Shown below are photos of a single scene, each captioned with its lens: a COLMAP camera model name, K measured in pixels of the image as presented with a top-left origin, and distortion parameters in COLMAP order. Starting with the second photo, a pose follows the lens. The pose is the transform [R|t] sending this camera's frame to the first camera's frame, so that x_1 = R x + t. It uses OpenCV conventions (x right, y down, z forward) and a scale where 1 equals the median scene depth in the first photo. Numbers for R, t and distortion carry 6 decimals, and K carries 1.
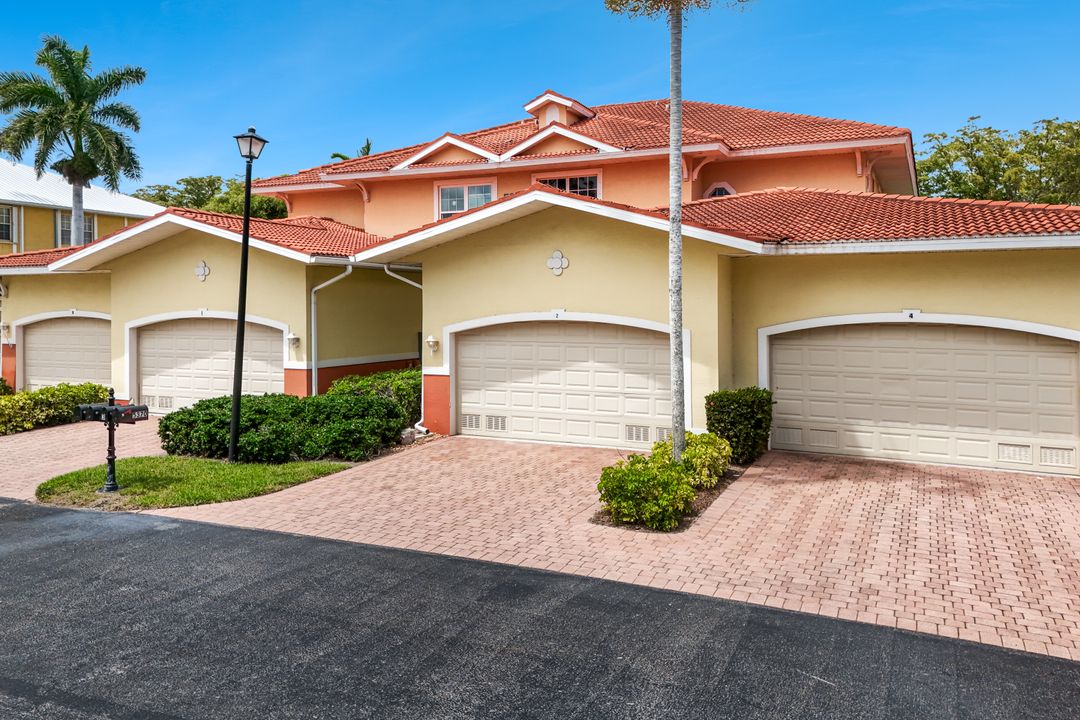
lens RADIAL K [[834.5, 0, 540.2], [0, 834.5, 332.6], [0, 0, 1]] dist [0.094082, -0.090837]
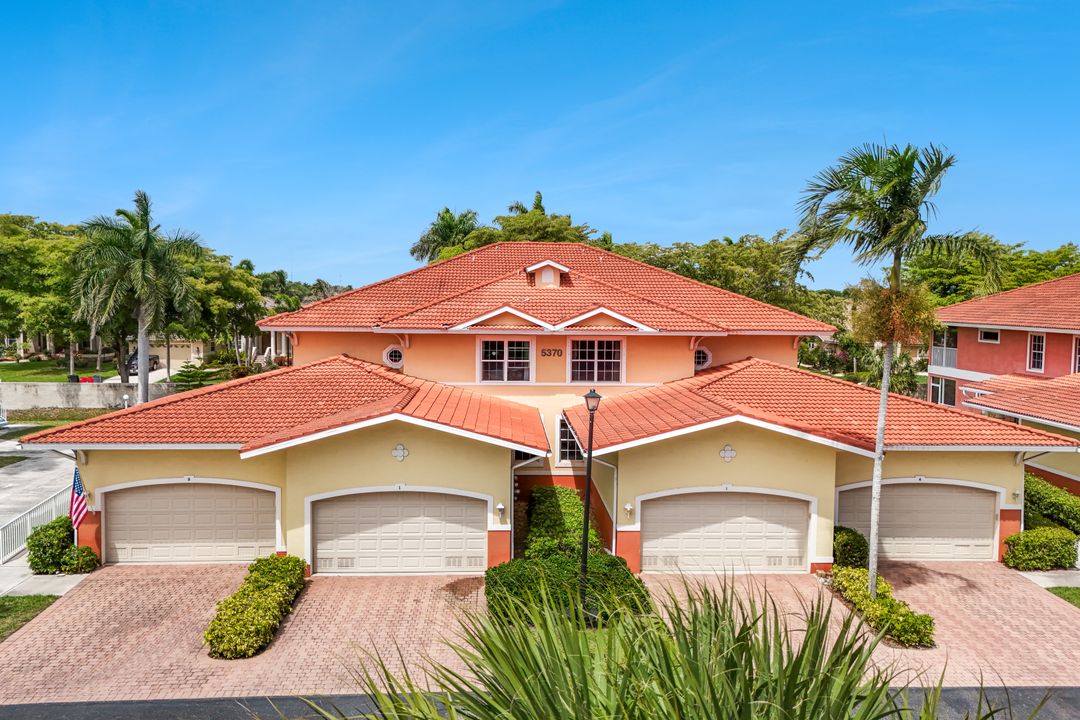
lens RADIAL K [[831.4, 0, 534.7], [0, 831.4, 357.9], [0, 0, 1]] dist [0.080155, -0.094806]
pose [[0.886427, -0.028227, 0.462007, -0.902463], [0.007262, 0.998864, 0.047094, -0.304978], [-0.462811, -0.038390, 0.885625, -0.143153]]
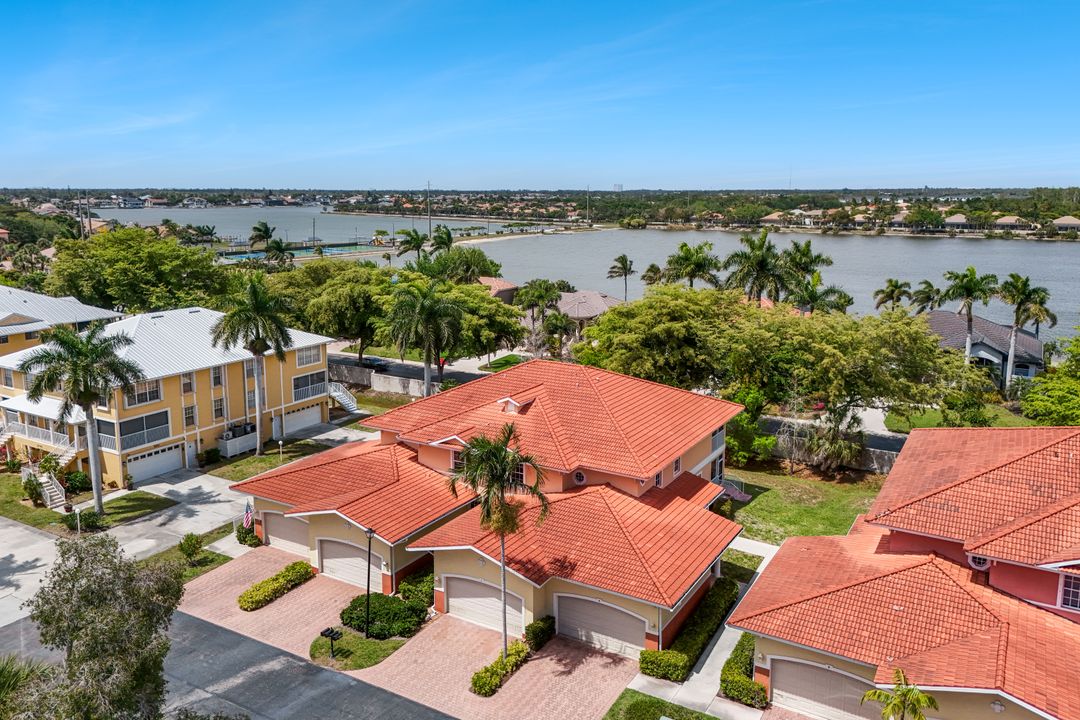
lens RADIAL K [[829.8, 0, 543.2], [0, 829.8, 344.7], [0, 0, 1]] dist [0.033378, -0.001973]
pose [[0.995371, 0.015871, -0.094788, 0.429873], [-0.001380, 0.988529, 0.151027, -1.100045], [0.096098, -0.150197, 0.983975, -1.398272]]
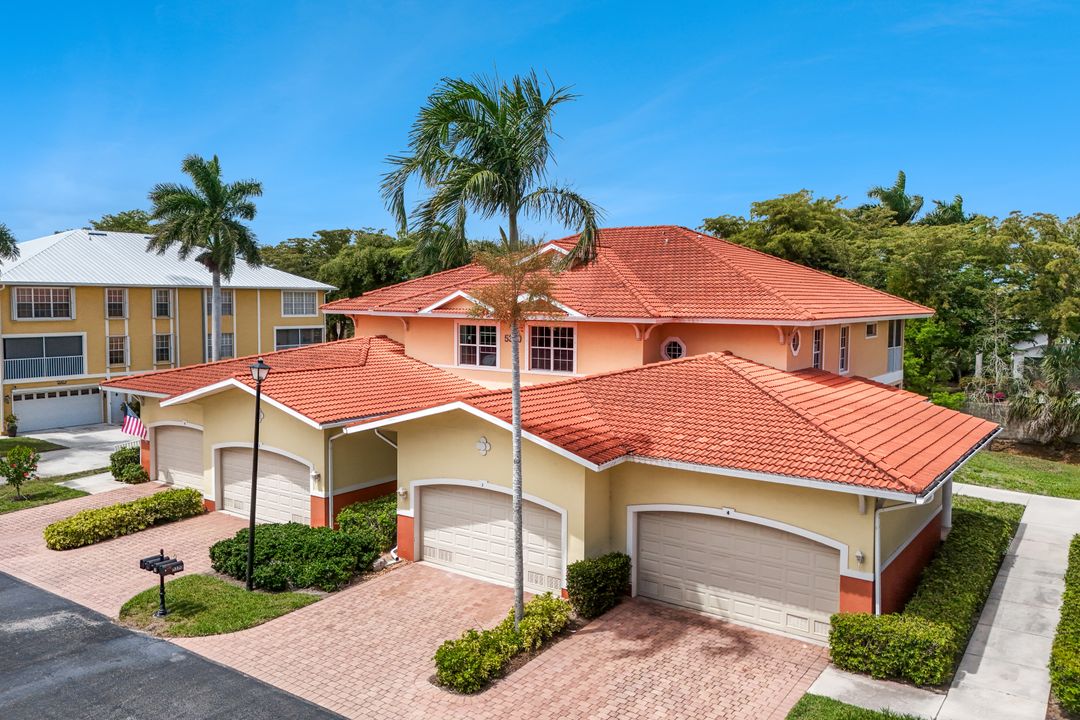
lens RADIAL K [[824.6, 0, 542.6], [0, 824.6, 373.2], [0, 0, 1]] dist [0.085528, -0.097275]
pose [[0.984548, 0.022286, -0.173693, 0.320786], [-0.011990, 0.998120, 0.060106, -0.263145], [0.174706, -0.057095, 0.982964, -0.259035]]
